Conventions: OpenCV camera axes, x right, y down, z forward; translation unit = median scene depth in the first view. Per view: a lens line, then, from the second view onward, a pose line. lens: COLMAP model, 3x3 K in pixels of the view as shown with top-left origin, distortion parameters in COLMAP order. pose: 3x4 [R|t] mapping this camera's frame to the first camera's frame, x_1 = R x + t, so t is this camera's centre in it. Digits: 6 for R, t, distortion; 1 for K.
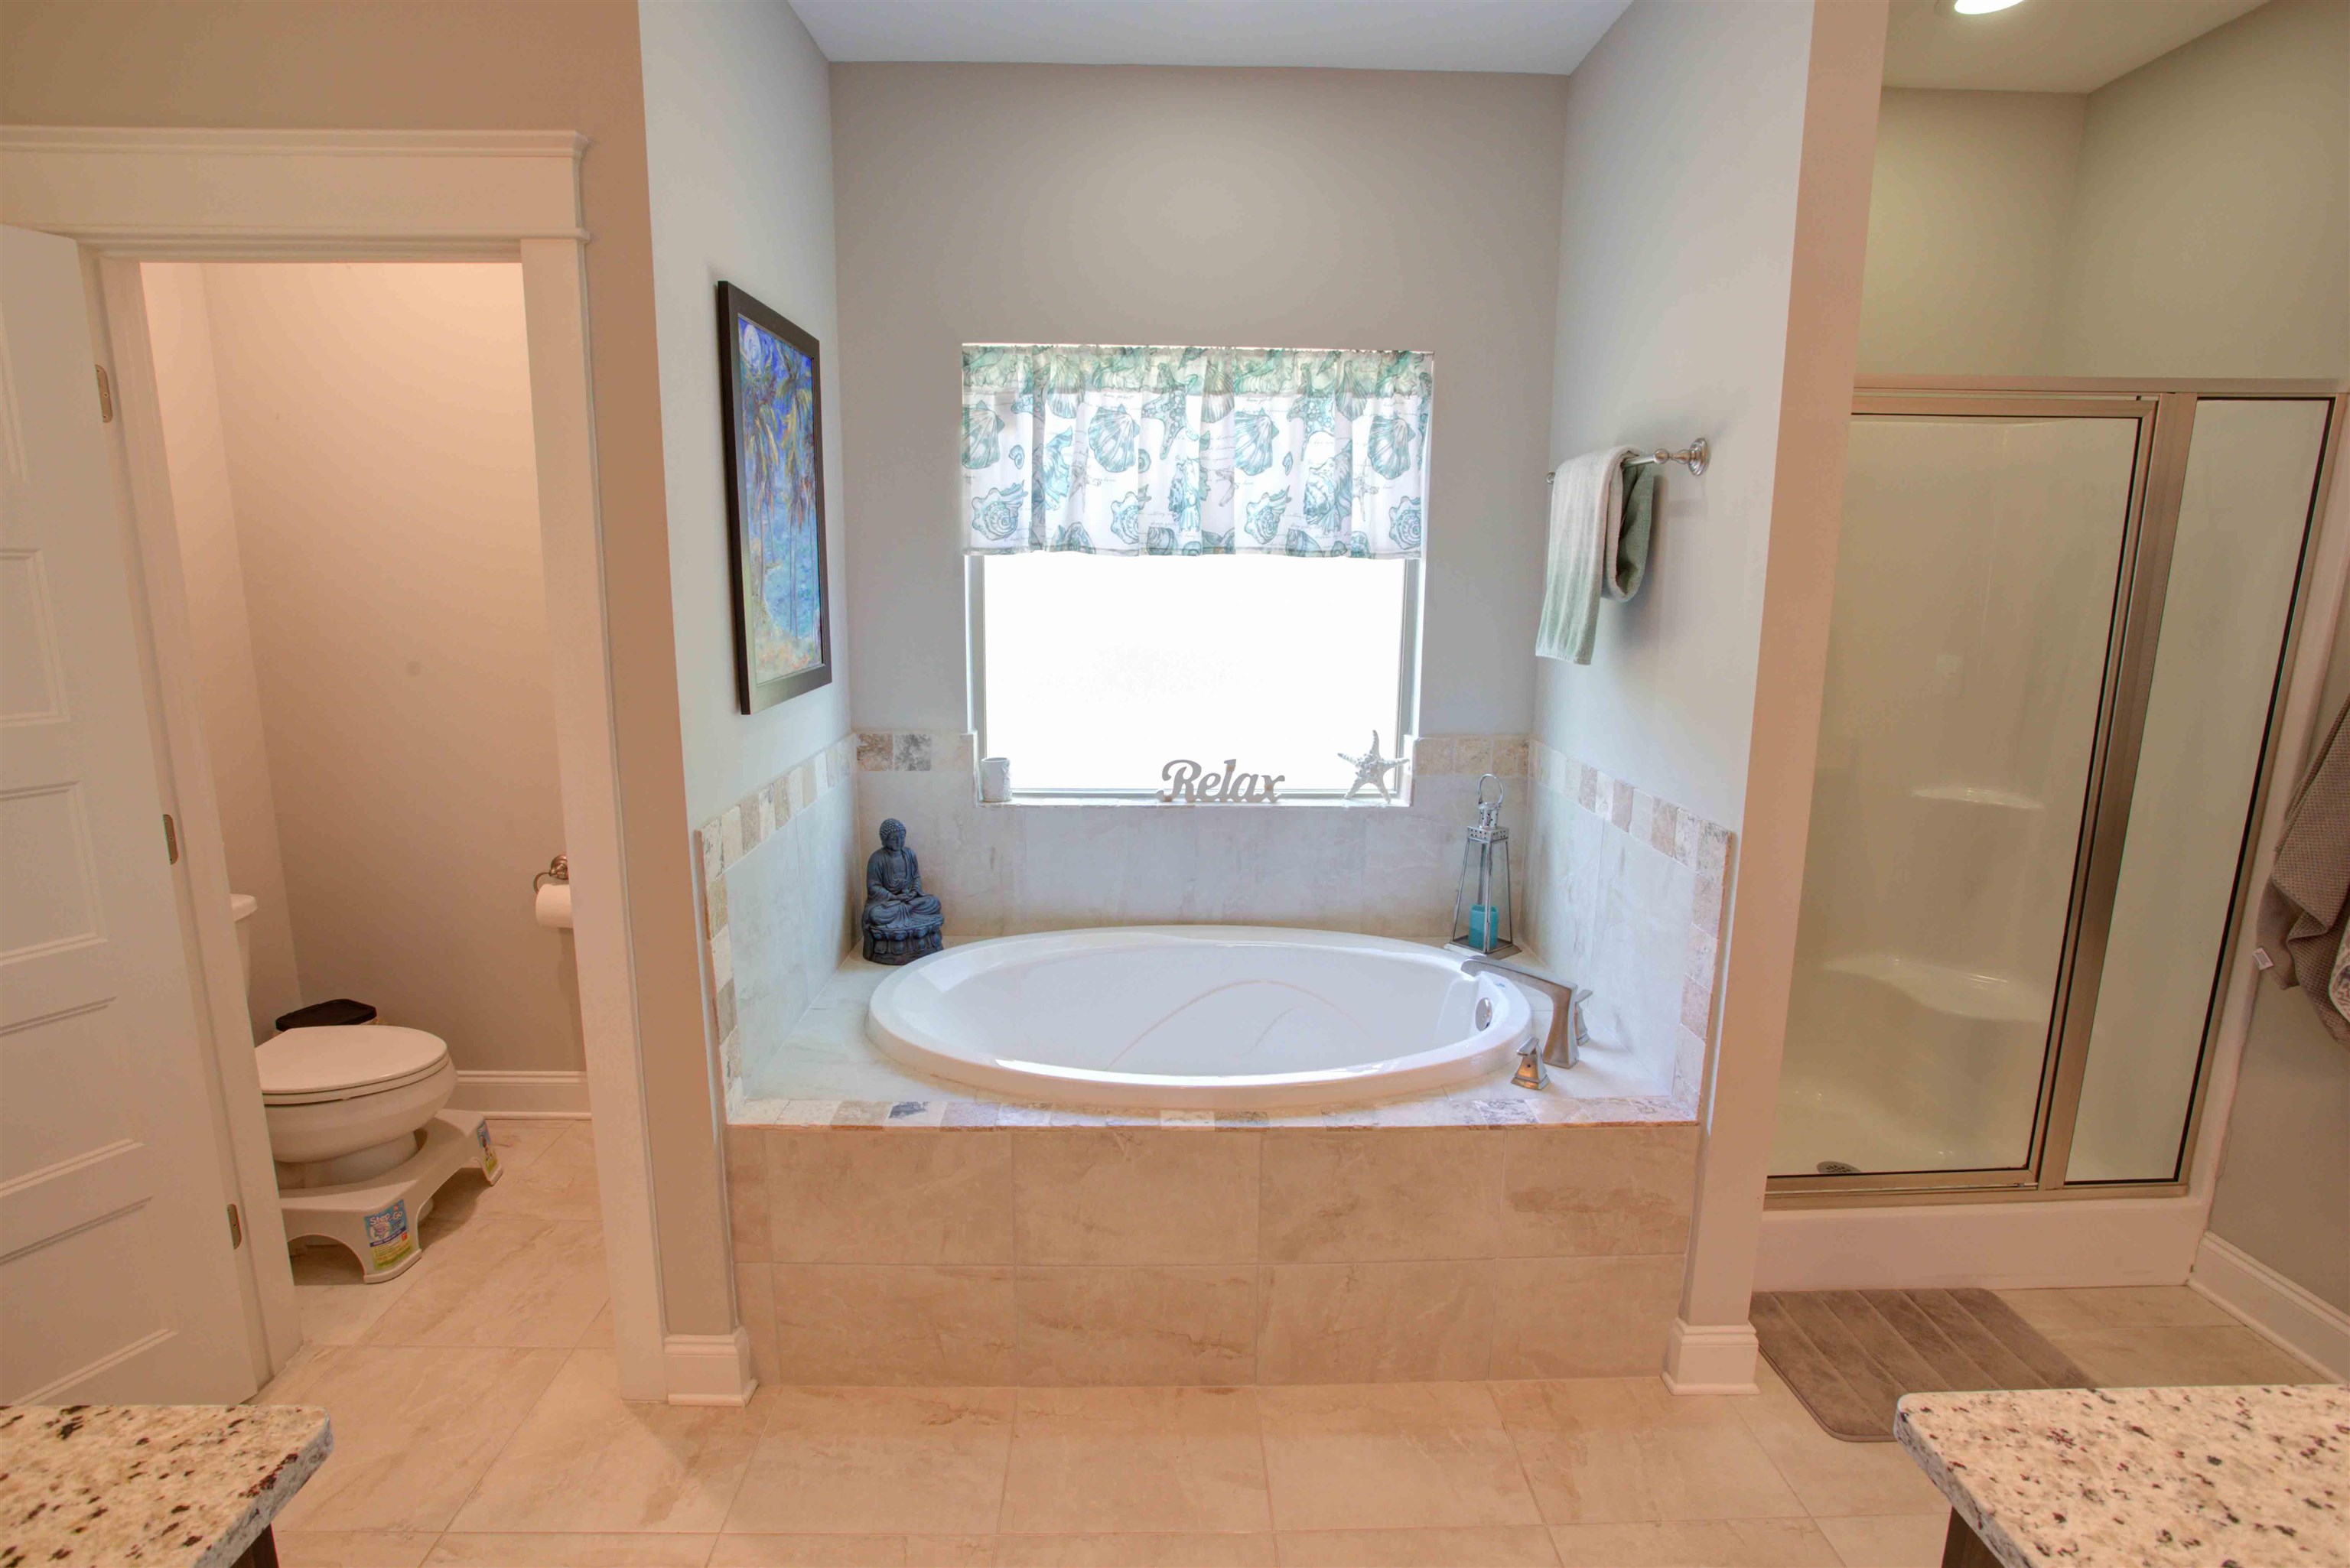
lens RADIAL K [[1139.0, 0, 1169.3], [0, 1139.0, 798.7], [0, 0, 1]] dist [-0.067256, 0.026701]
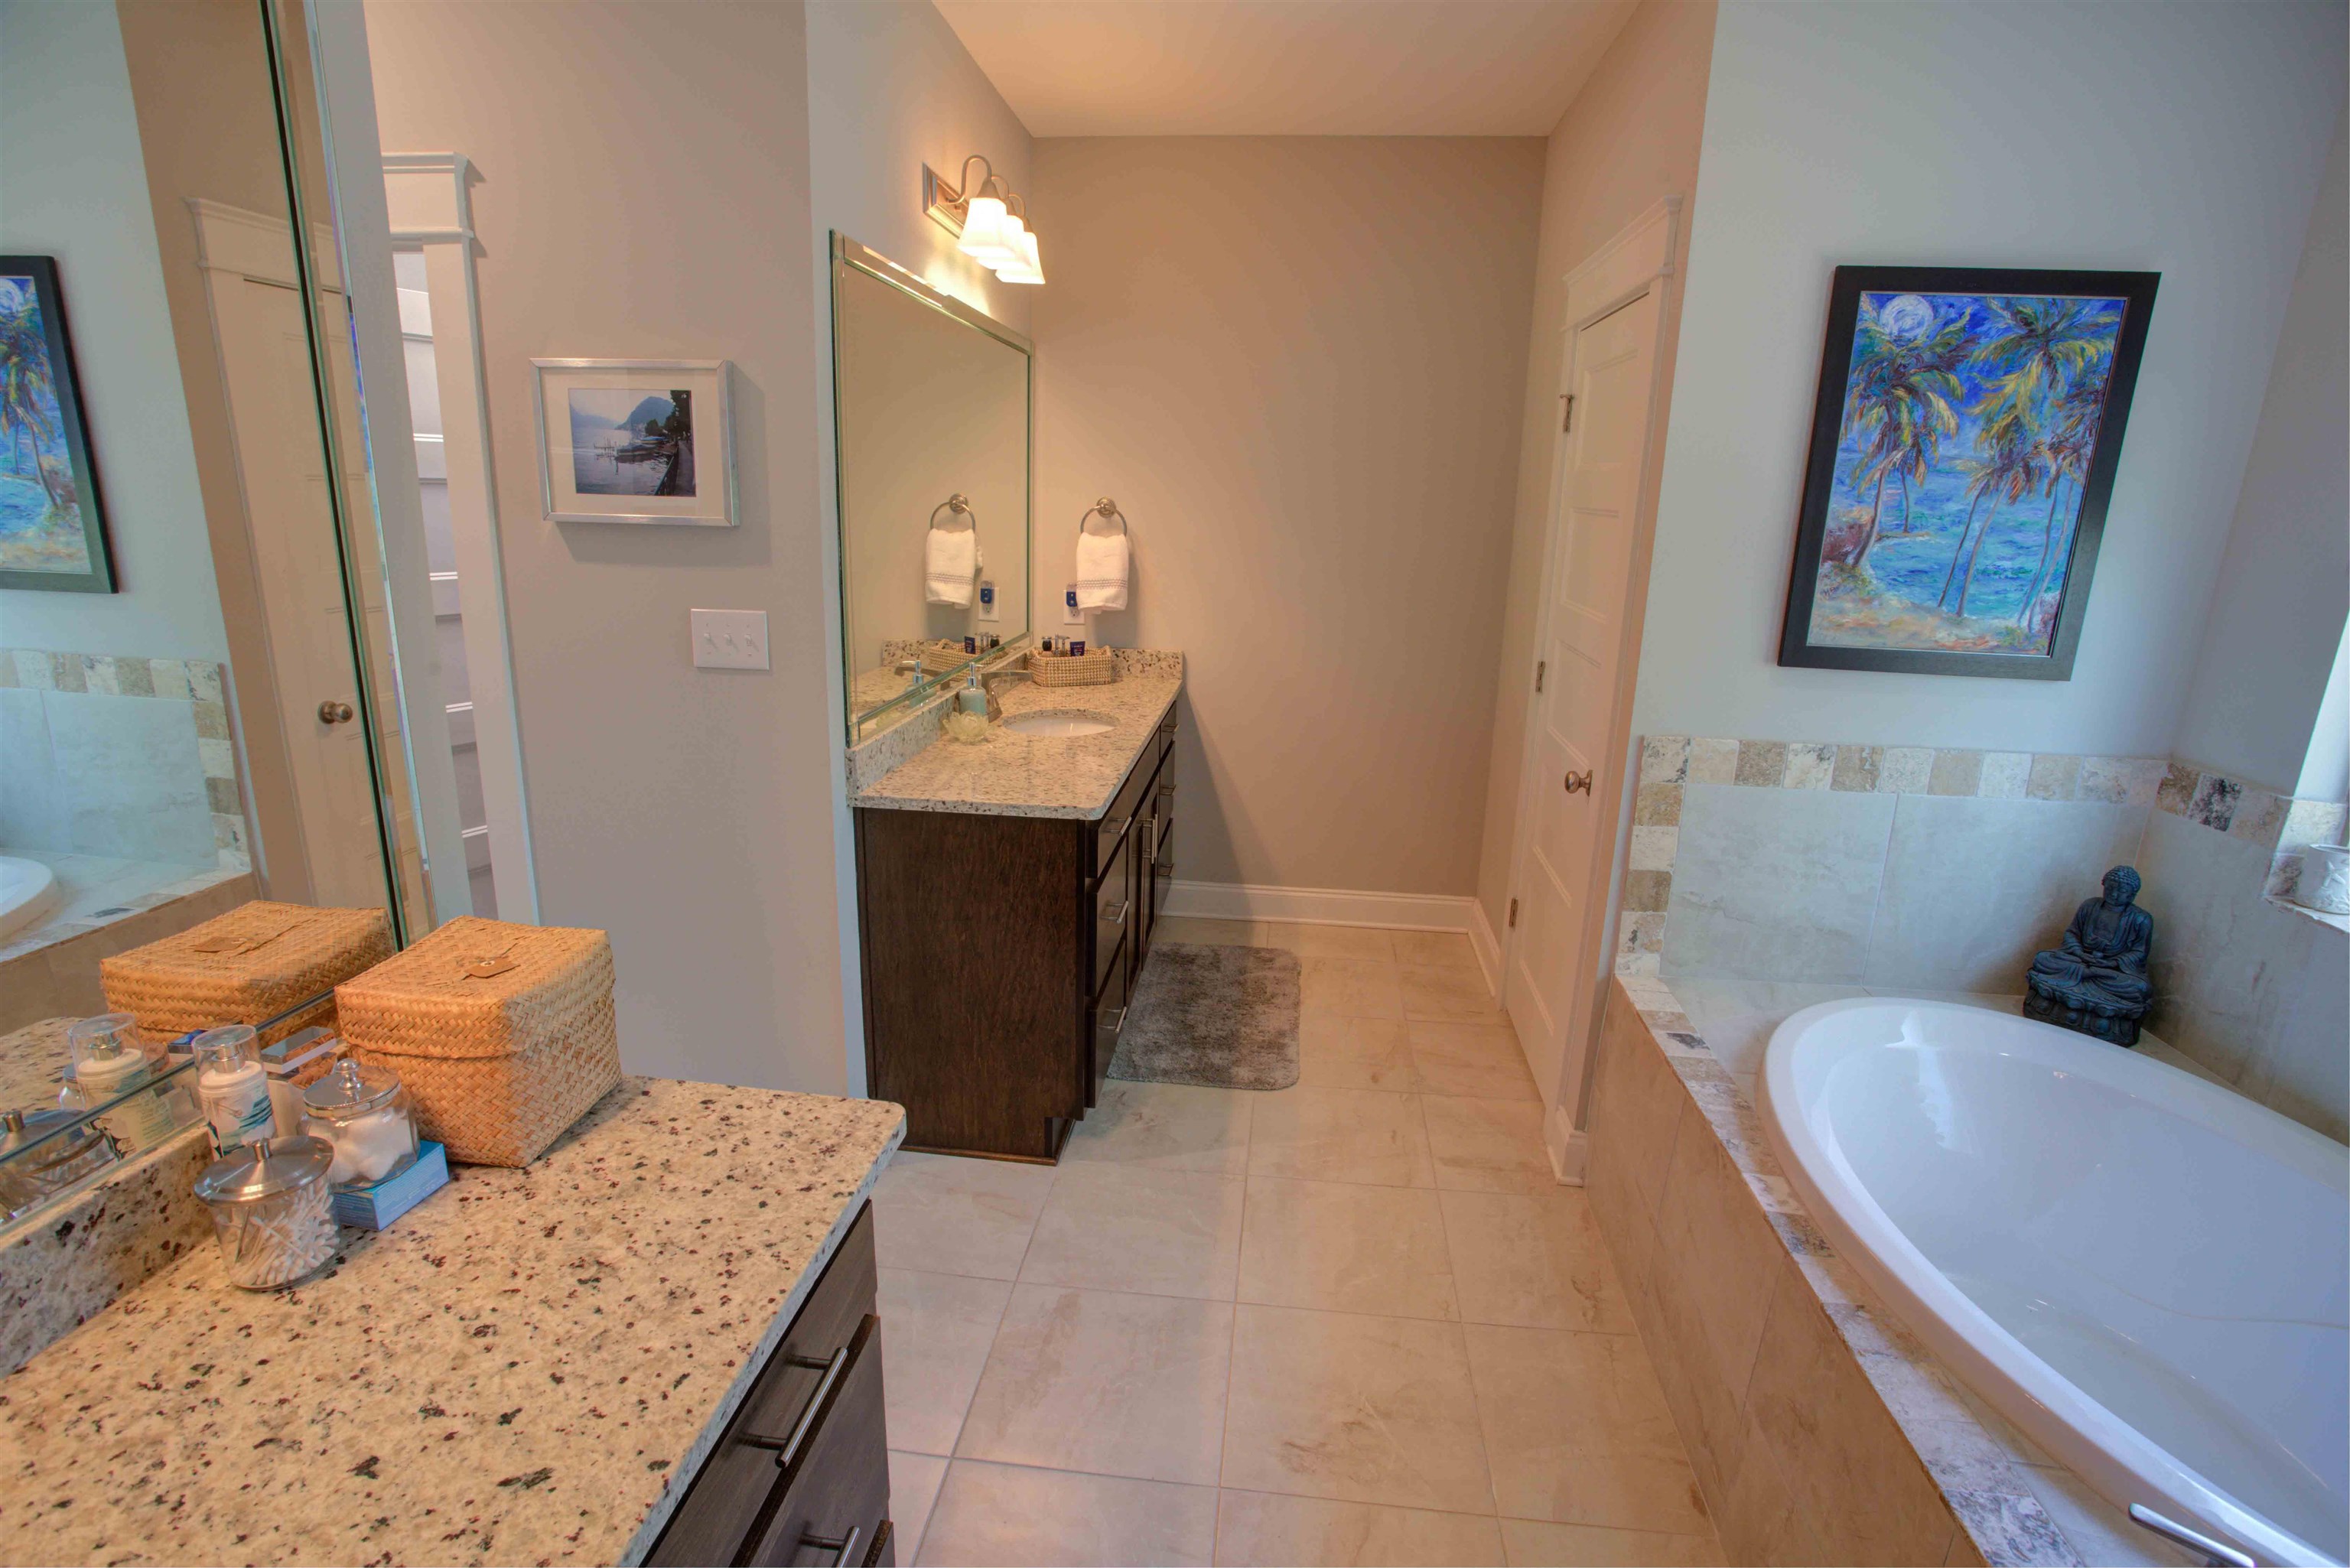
lens RADIAL K [[1139.0, 0, 1218.6], [0, 1139.0, 809.3], [0, 0, 1]] dist [-0.067256, 0.026701]
pose [[-0.099894, 0.251891, -0.962586, 0.769997], [-0.233896, 0.934371, 0.268780, -0.109762], [0.967116, 0.251994, -0.034422, 0.544418]]
